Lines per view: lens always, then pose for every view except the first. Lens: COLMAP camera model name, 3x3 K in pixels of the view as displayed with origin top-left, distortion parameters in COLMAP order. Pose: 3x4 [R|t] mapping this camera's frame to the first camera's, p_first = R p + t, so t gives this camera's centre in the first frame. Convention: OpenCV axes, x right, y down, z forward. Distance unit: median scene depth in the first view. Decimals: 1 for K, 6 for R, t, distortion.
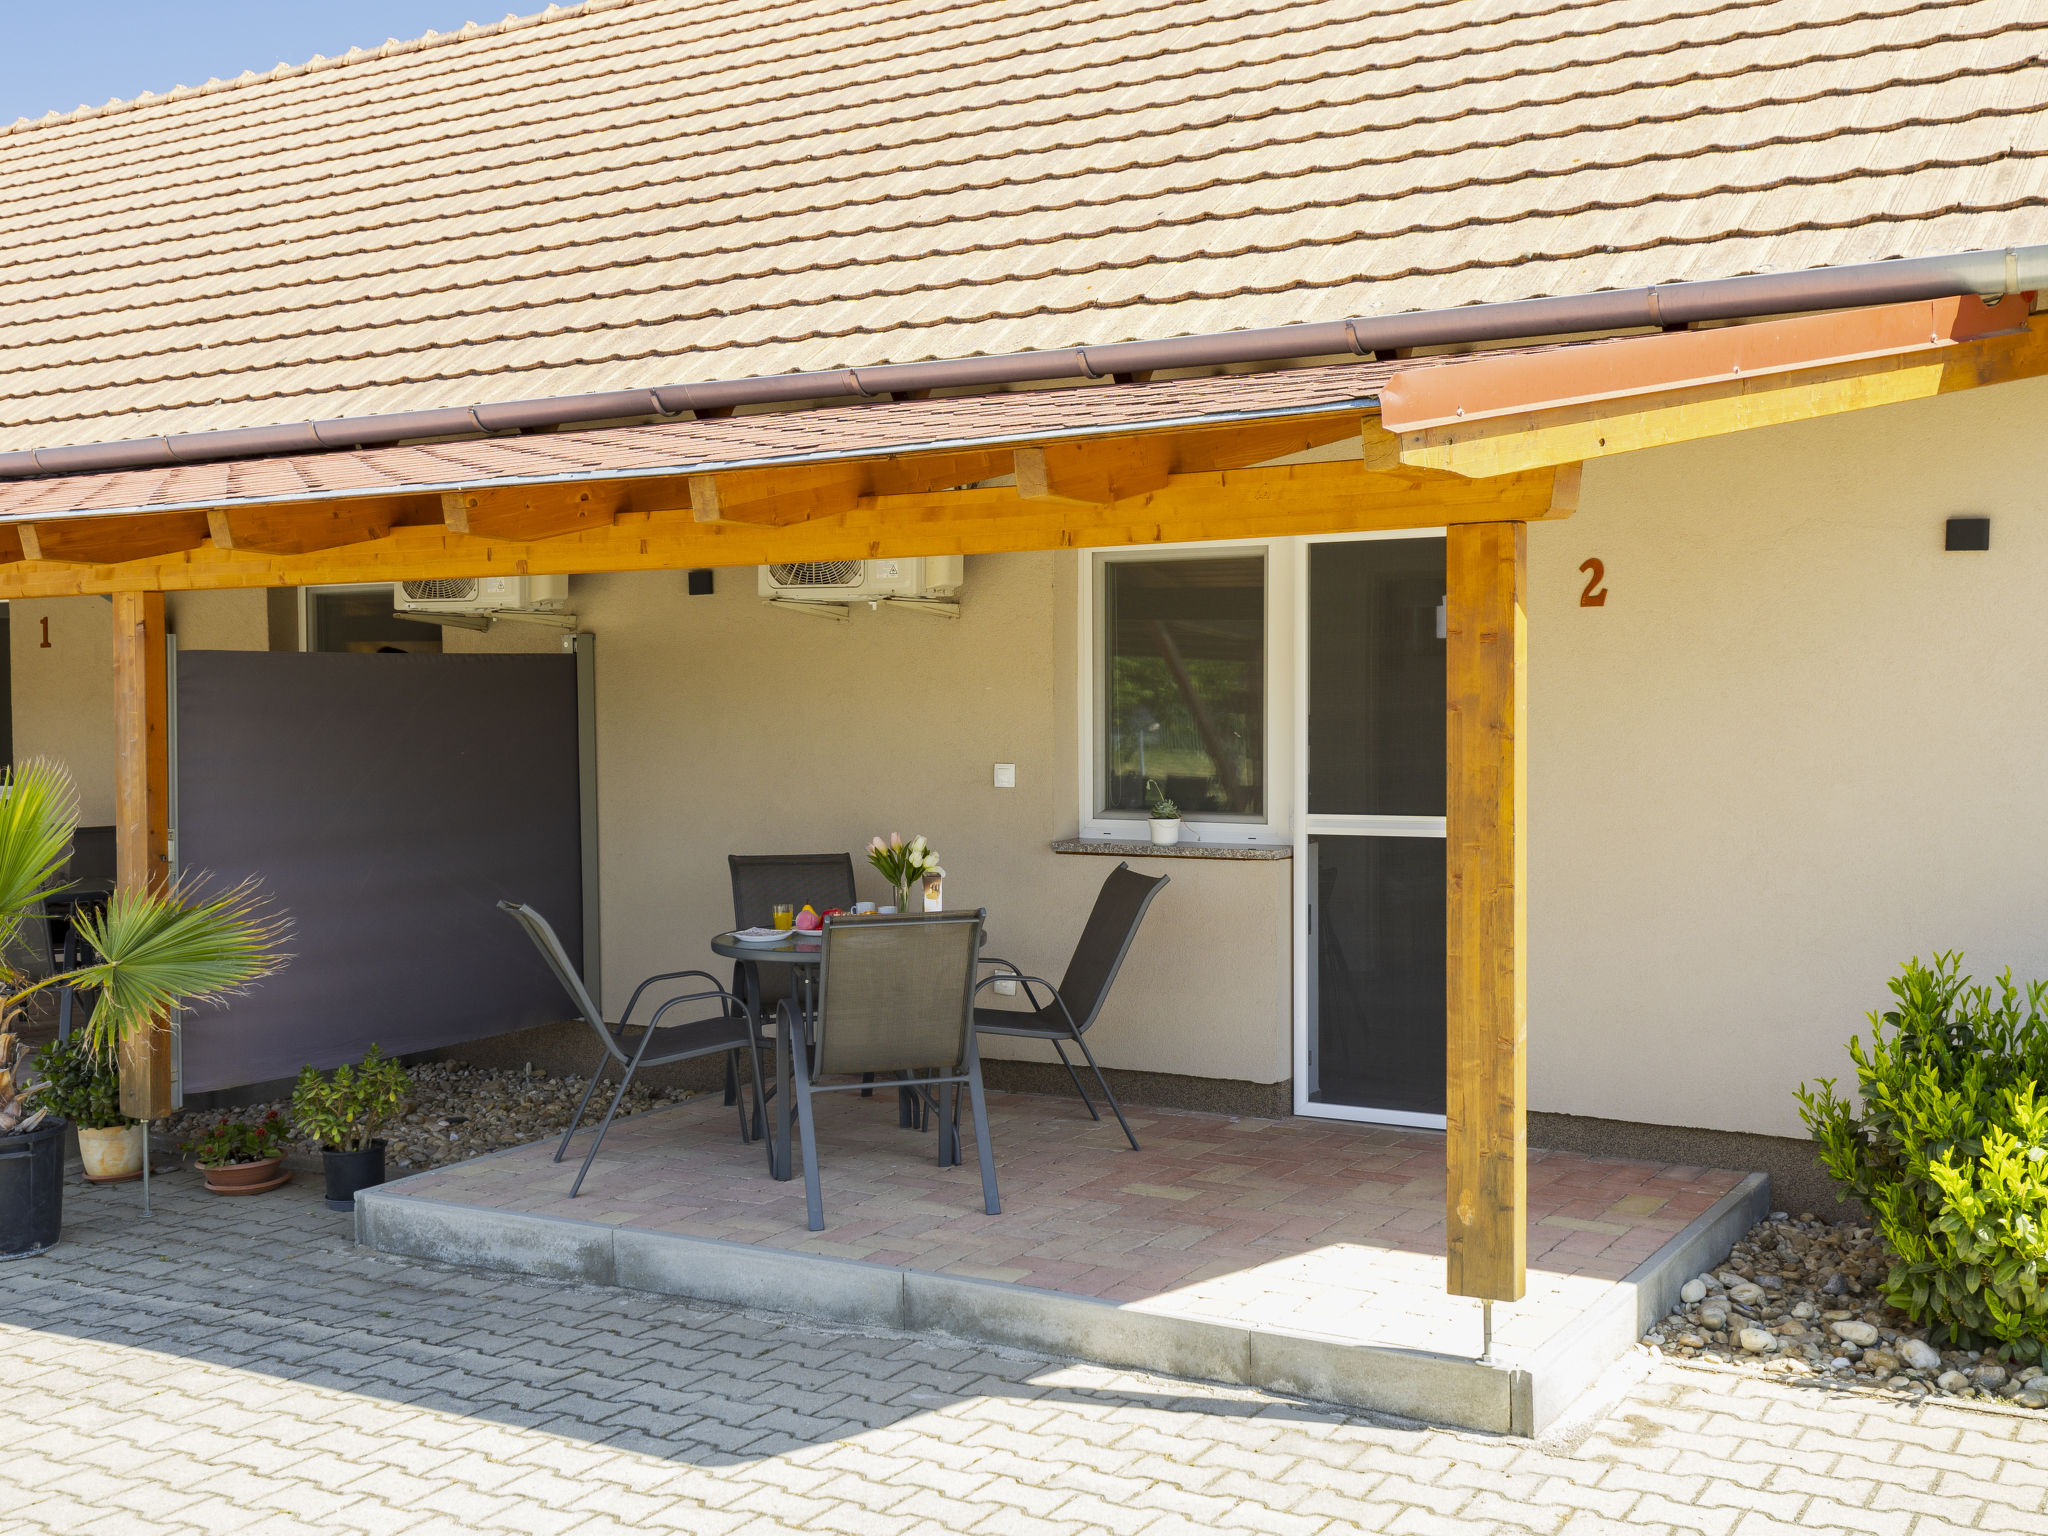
lens RADIAL K [[2163.3, 0, 1030.5], [0, 2163.3, 762.3], [0, 0, 1]] dist [0.031426, 0.000000]
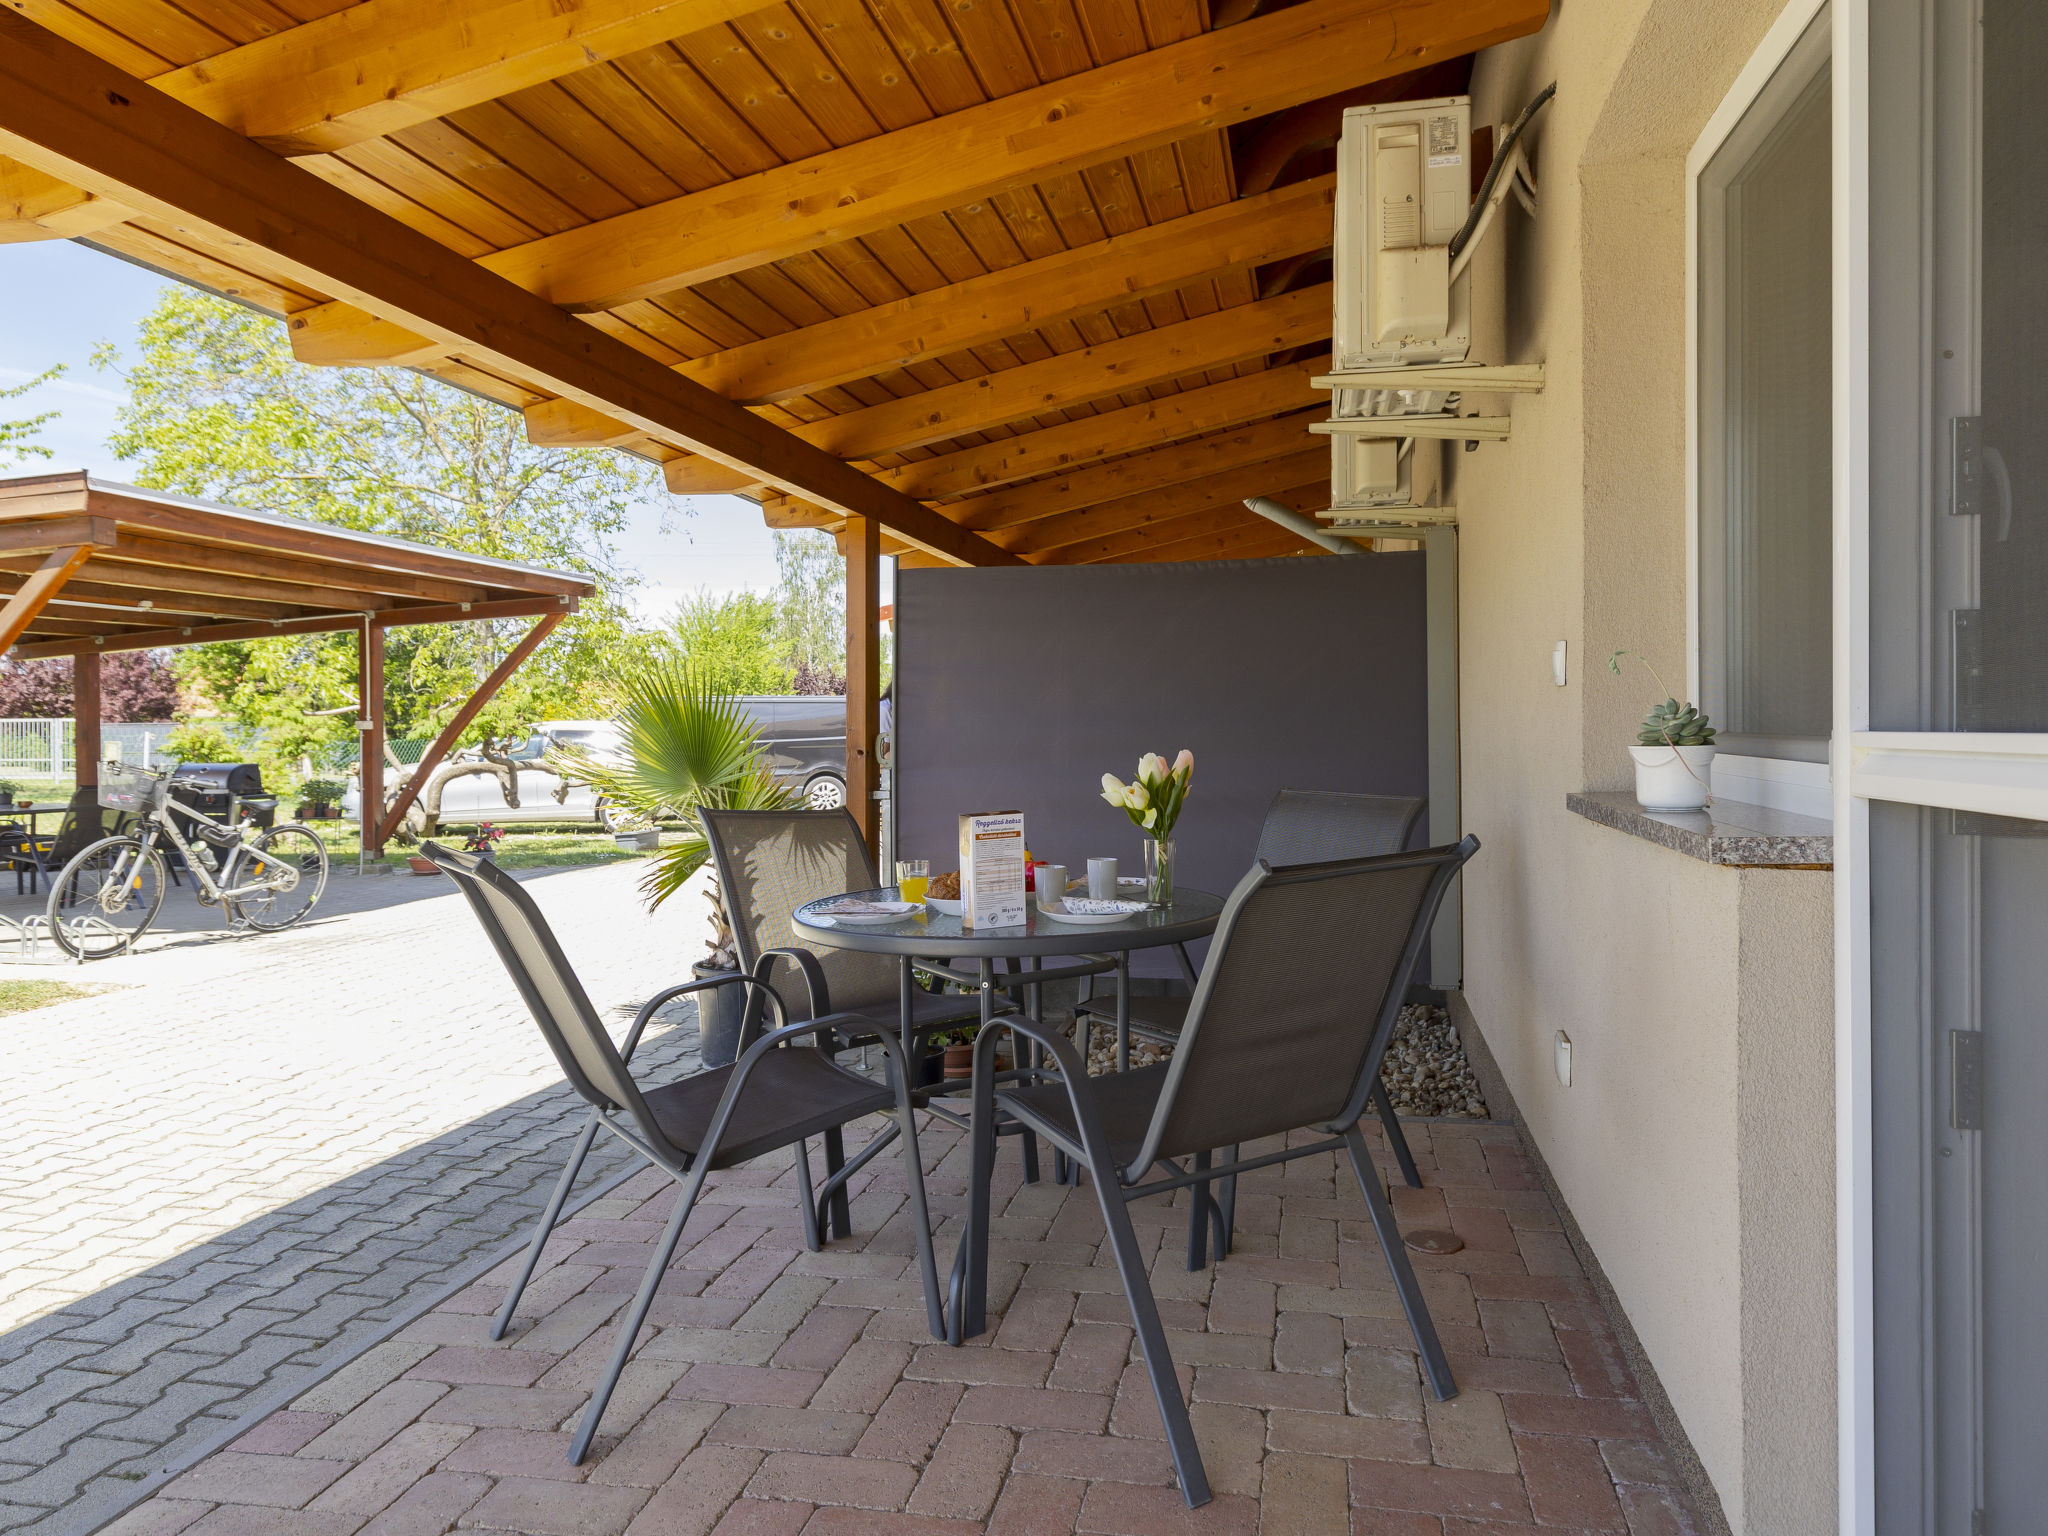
lens RADIAL K [[1291.7, 0, 1028.5], [0, 1291.7, 751.1], [0, 0, 1]] dist [0.003119, -0.000120]
pose [[0.323804, 0.032379, -0.945570, 0.373305], [-0.012808, 0.999473, 0.029838, 0.025678], [0.946038, 0.002449, 0.324048, 1.197940]]
